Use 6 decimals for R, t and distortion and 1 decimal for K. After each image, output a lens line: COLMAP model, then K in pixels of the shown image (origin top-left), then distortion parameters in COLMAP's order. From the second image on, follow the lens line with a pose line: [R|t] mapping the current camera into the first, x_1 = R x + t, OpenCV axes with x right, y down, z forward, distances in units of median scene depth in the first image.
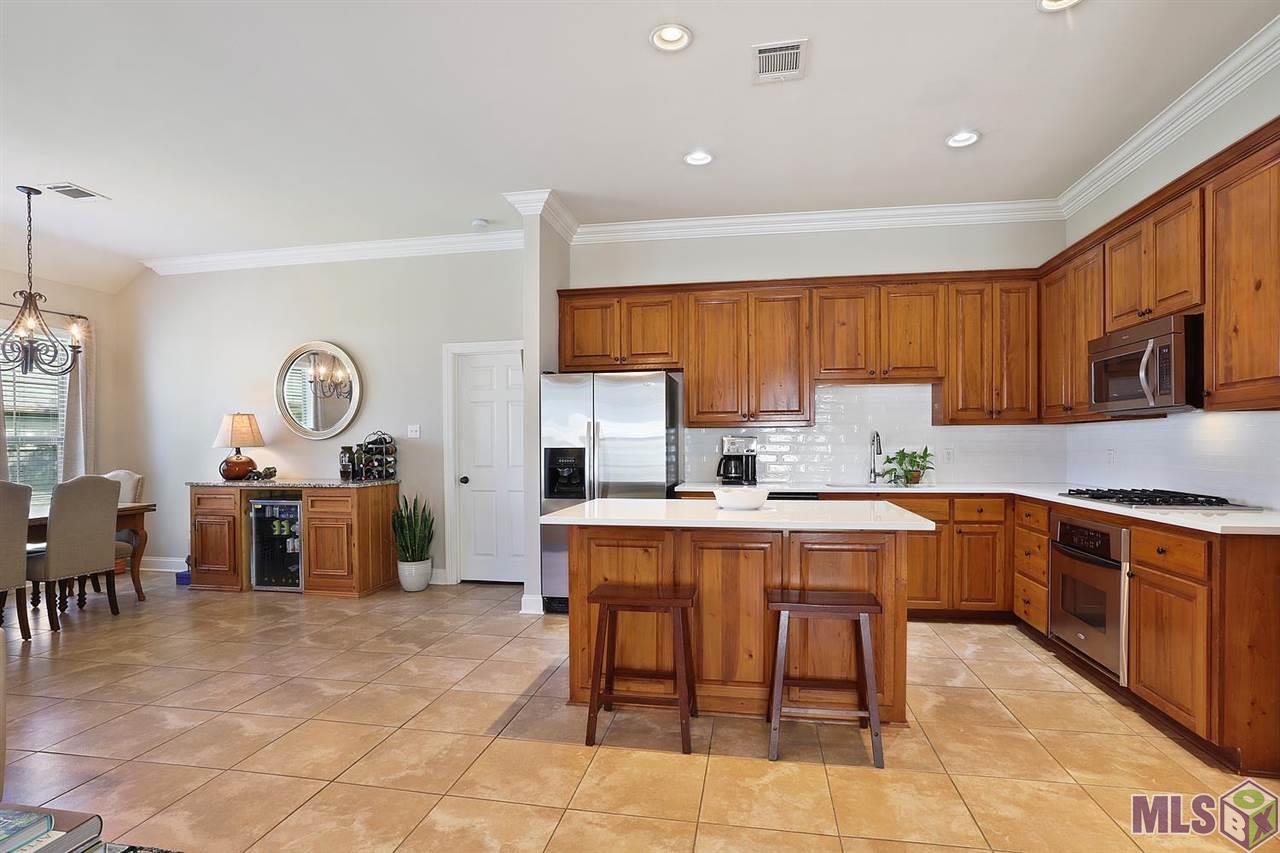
lens RADIAL K [[635.9, 0, 653.7], [0, 635.9, 446.4], [0, 0, 1]] dist [-0.044229, 0.019140]
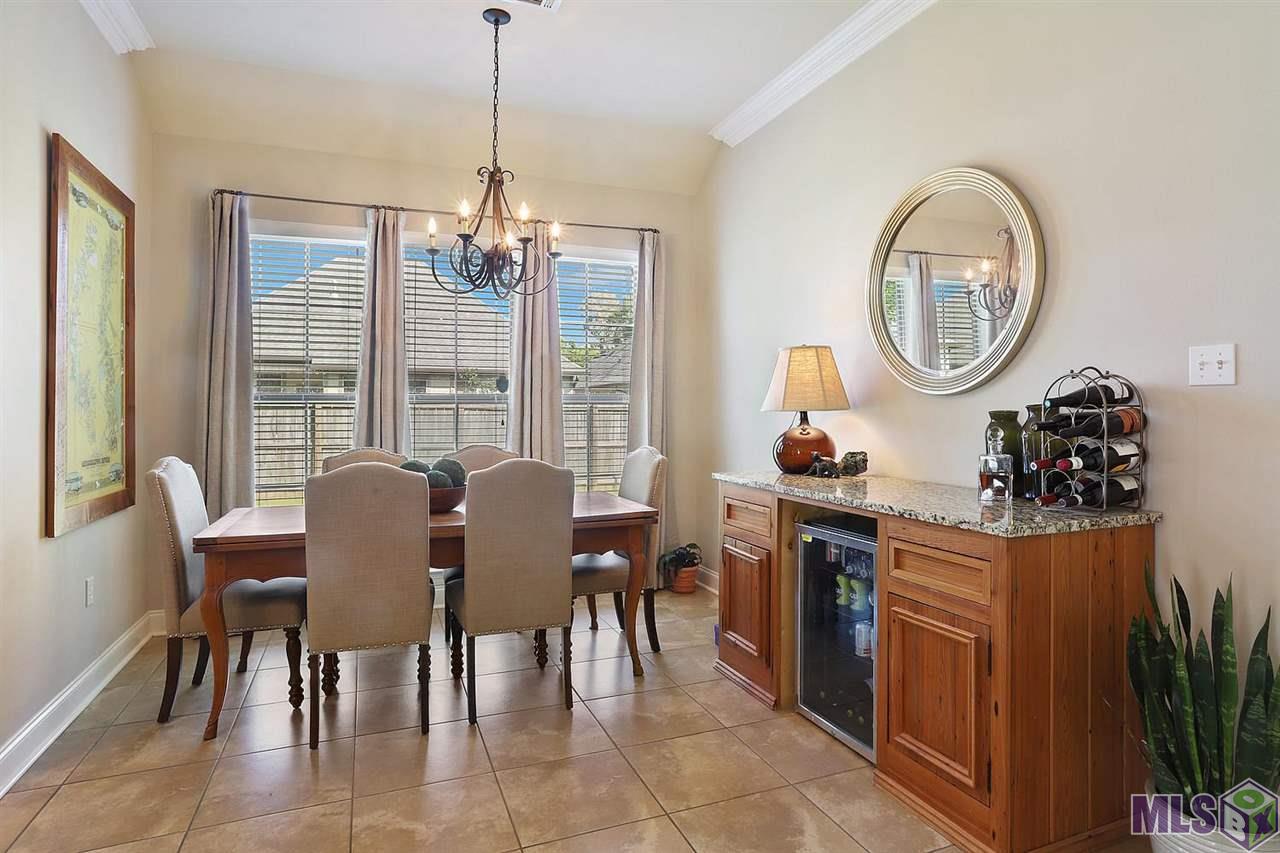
lens RADIAL K [[714.2, 0, 638.3], [0, 714.2, 408.1], [0, 0, 1]] dist [-0.005804, 0.005613]
pose [[0.524312, 0.002259, -0.851524, -0.232281], [0.001073, 0.999994, 0.003313, -0.003445], [0.851526, -0.002651, 0.524306, 0.585497]]
